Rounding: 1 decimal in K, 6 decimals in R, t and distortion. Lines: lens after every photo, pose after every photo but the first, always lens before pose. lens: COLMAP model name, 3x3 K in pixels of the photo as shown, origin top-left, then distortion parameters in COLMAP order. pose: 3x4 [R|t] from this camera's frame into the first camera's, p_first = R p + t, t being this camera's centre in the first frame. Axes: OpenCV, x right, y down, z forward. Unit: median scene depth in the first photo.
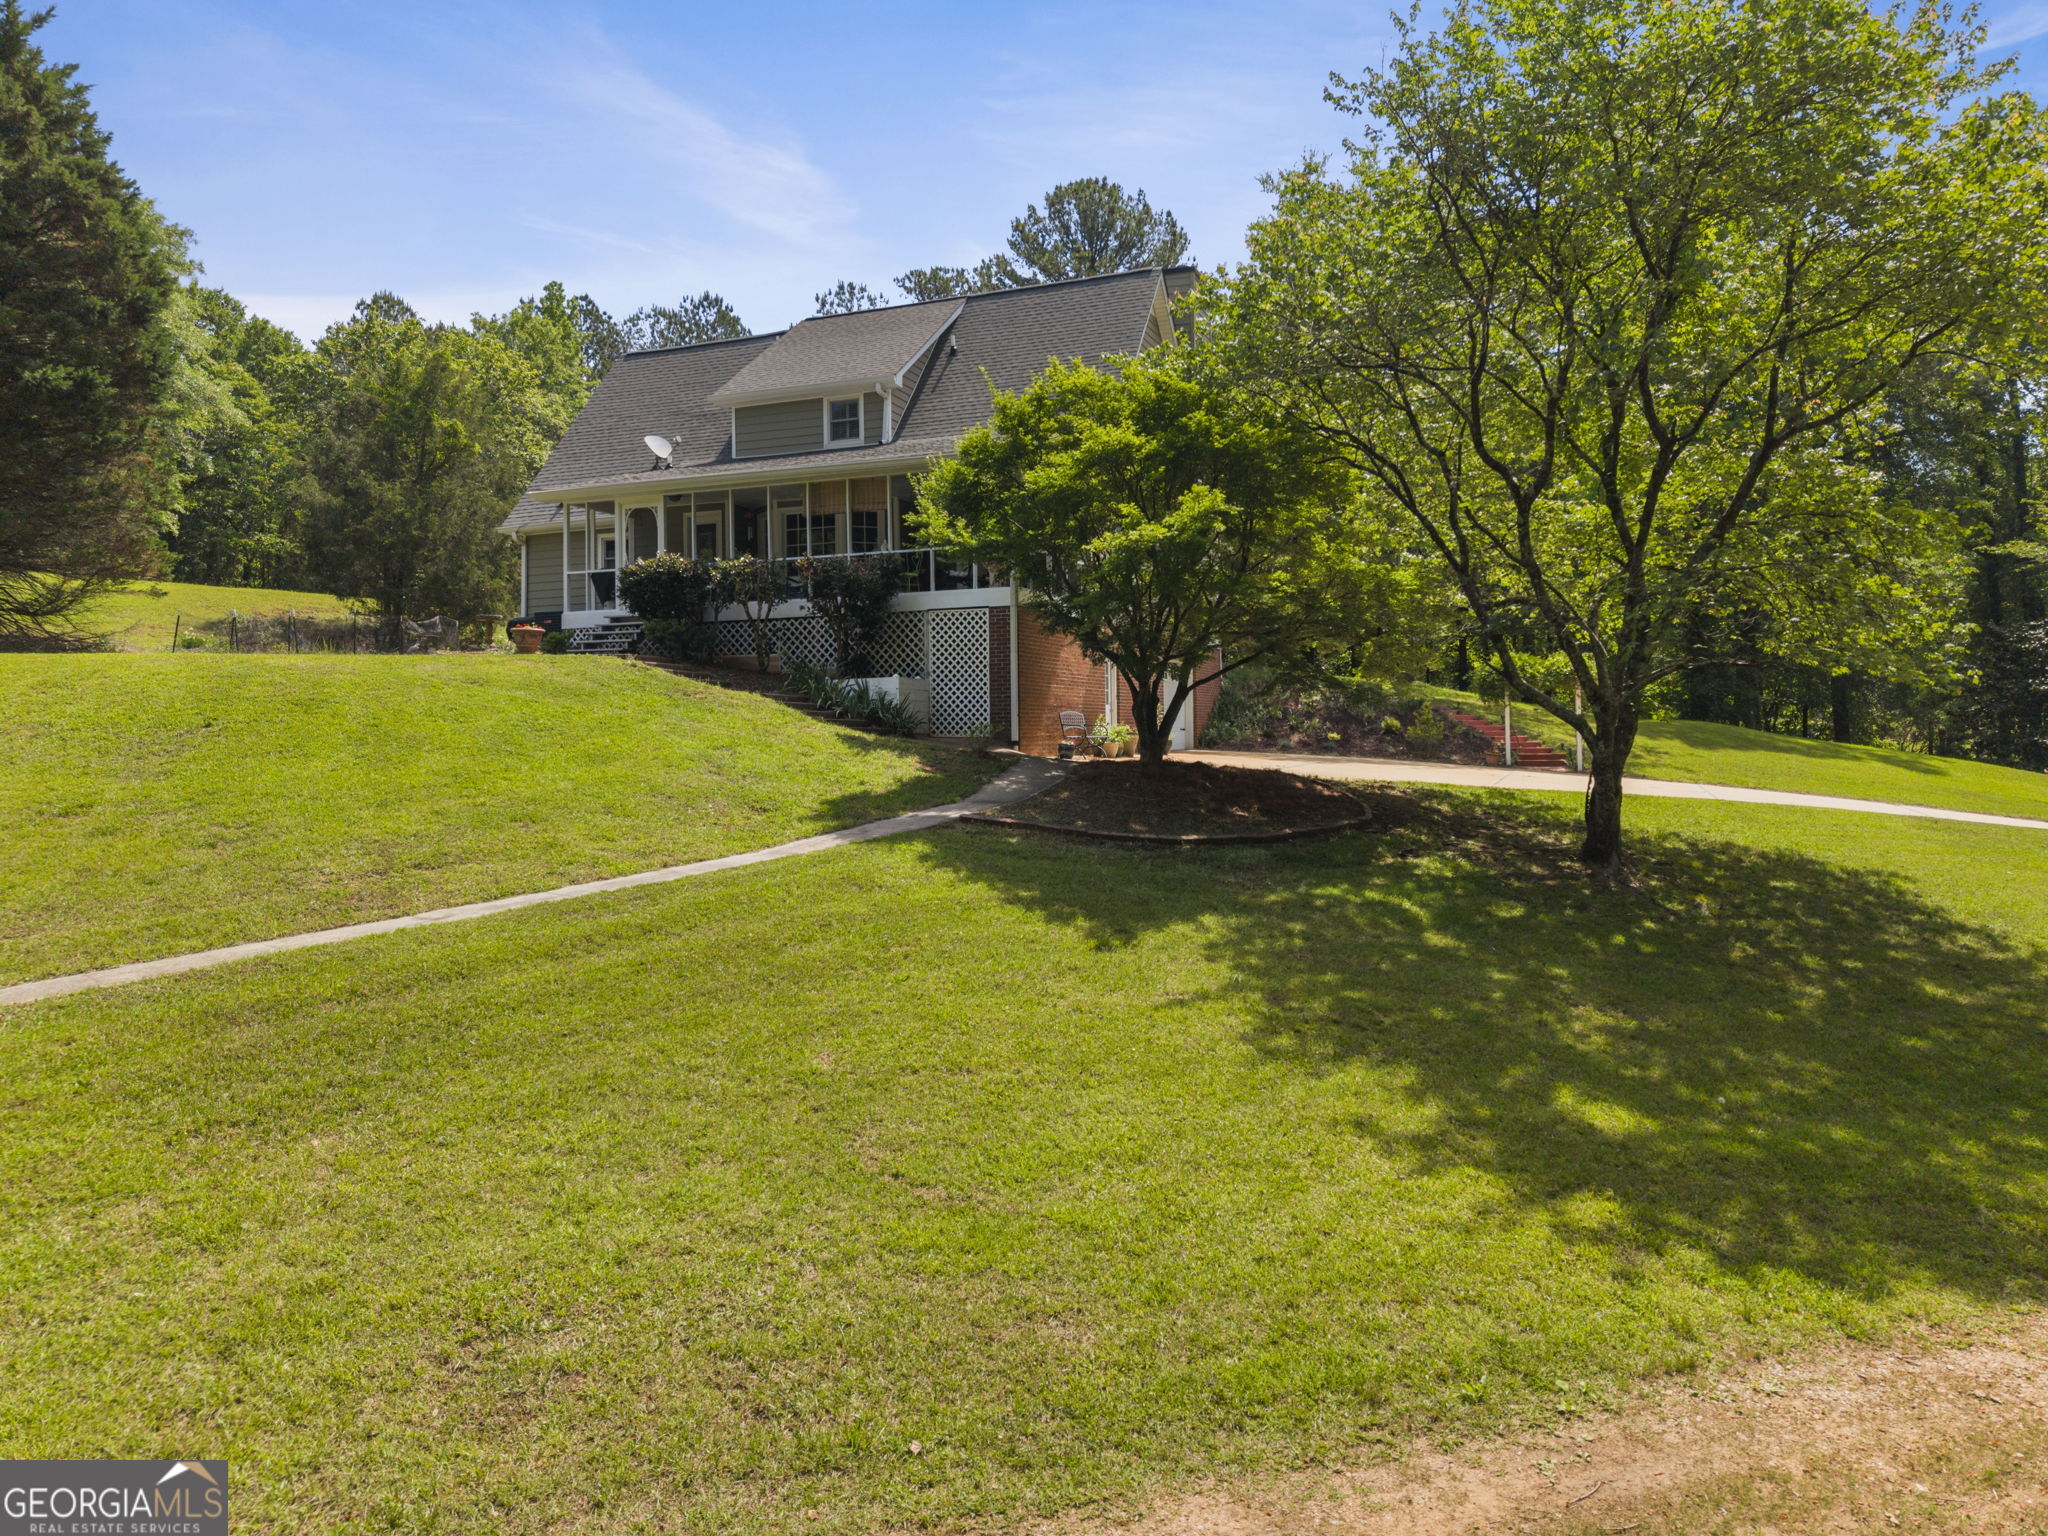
lens RADIAL K [[1471.7, 0, 1024.0], [0, 1471.7, 768.0], [0, 0, 1]] dist [-0.002869, -0.001917]
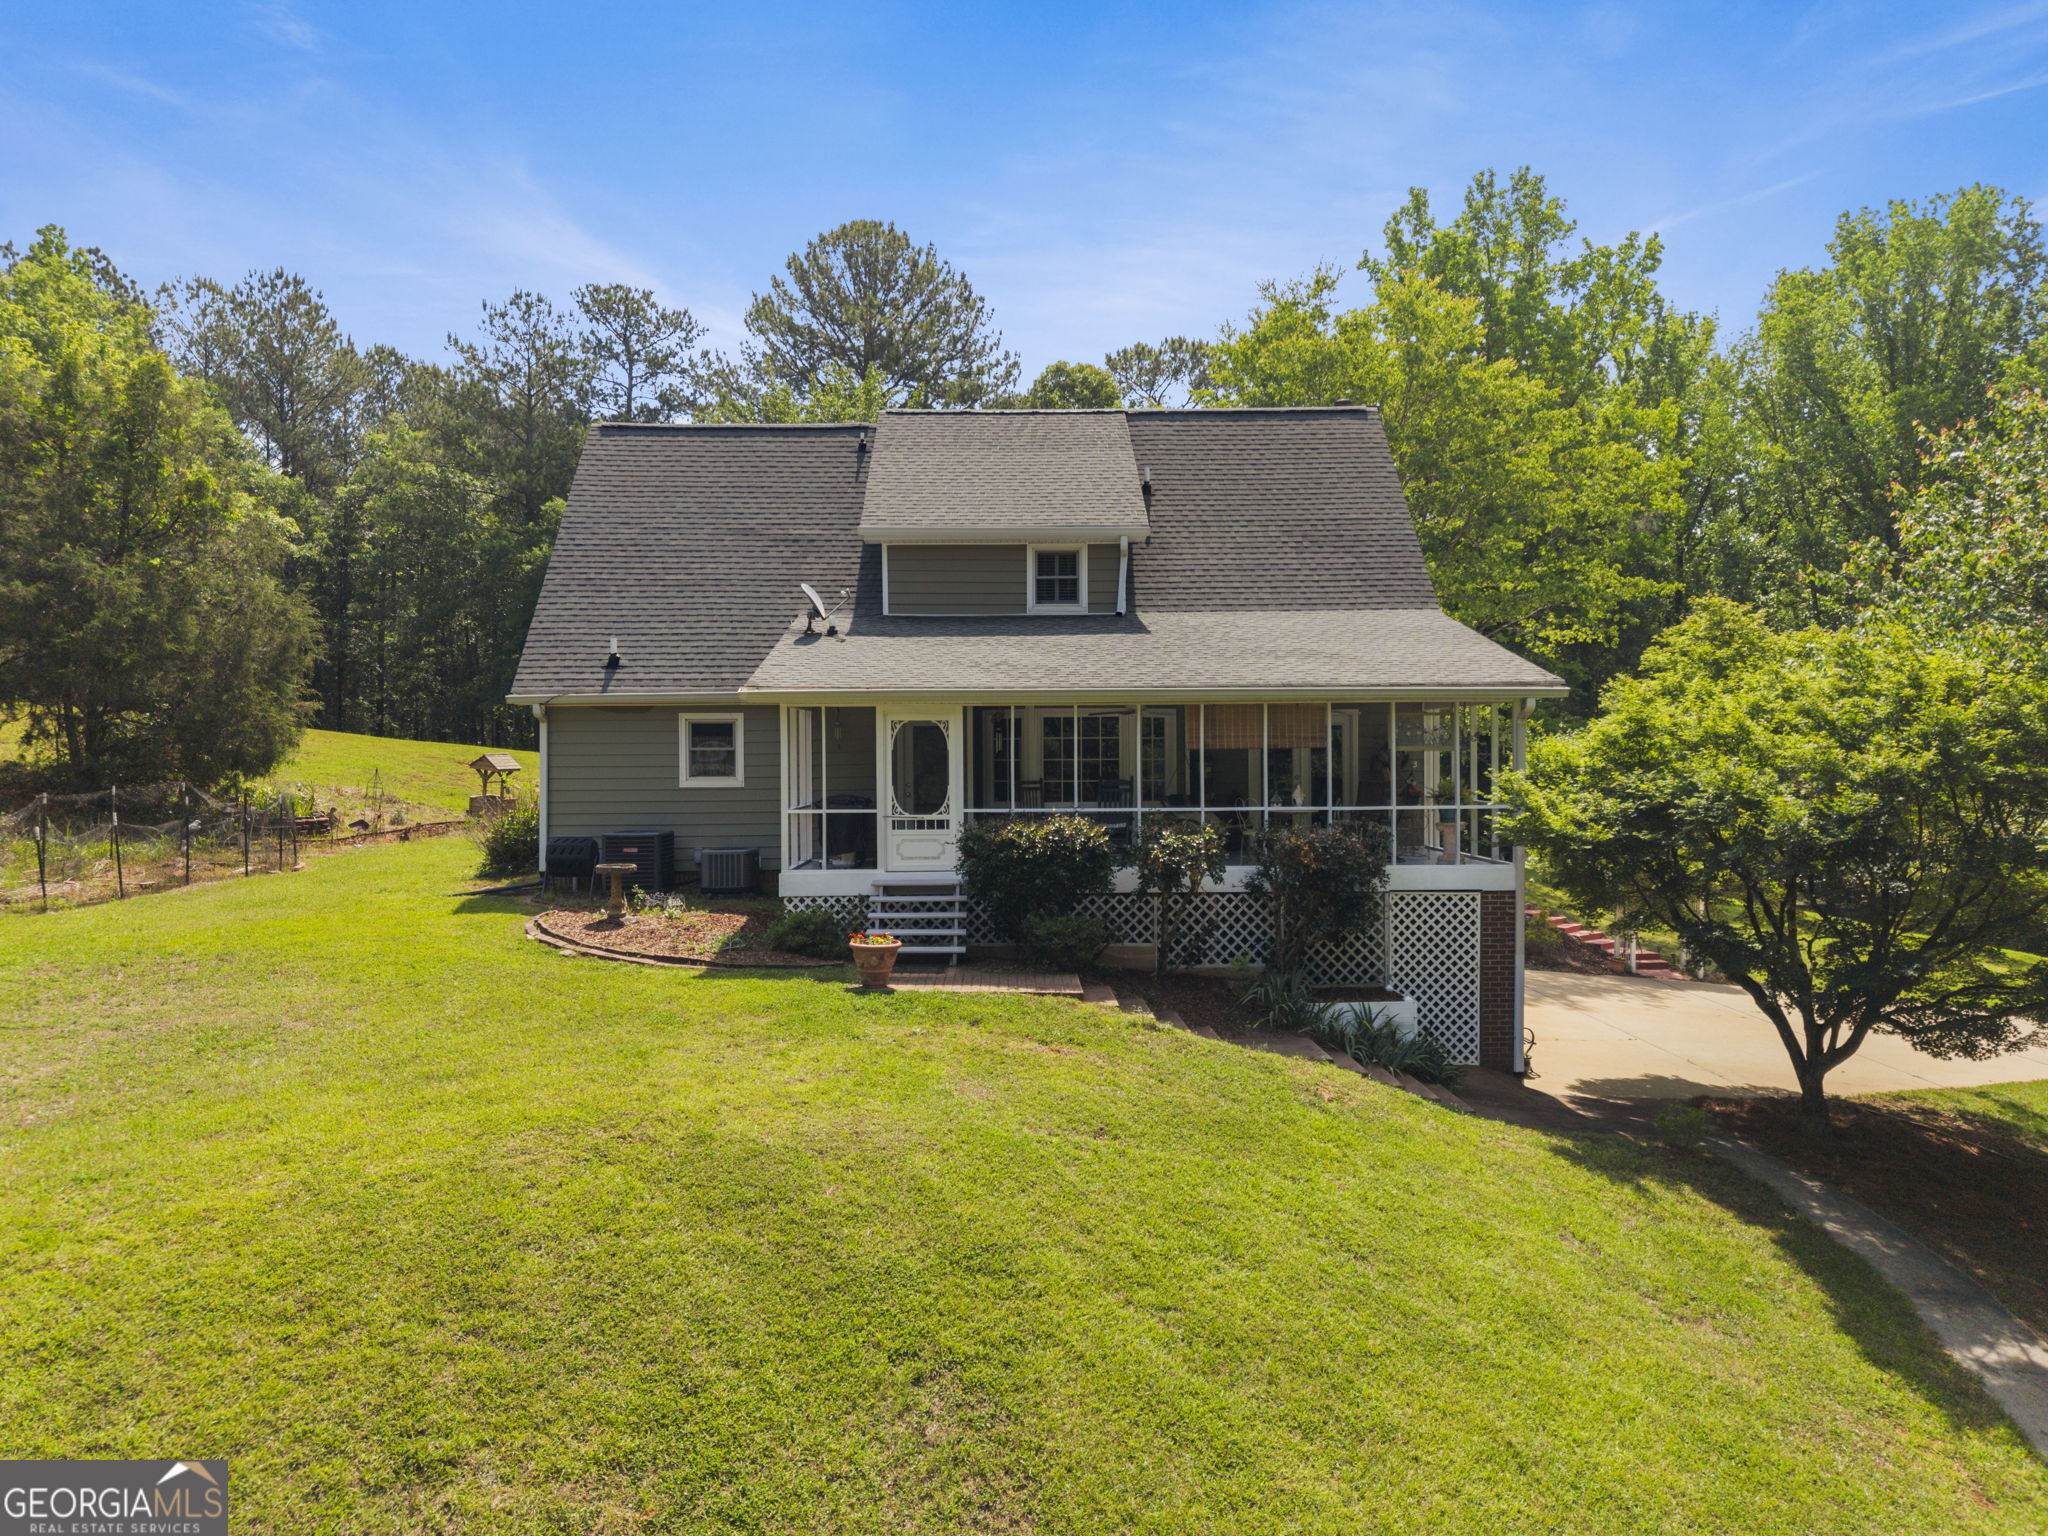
lens RADIAL K [[1471.7, 0, 1024.0], [0, 1471.7, 768.0], [0, 0, 1]] dist [-0.002869, -0.001917]
pose [[0.906133, 0.003641, 0.422977, -0.448556], [-0.000601, 0.999973, -0.007319, -0.134673], [-0.422992, 0.006378, 0.906111, 0.334728]]
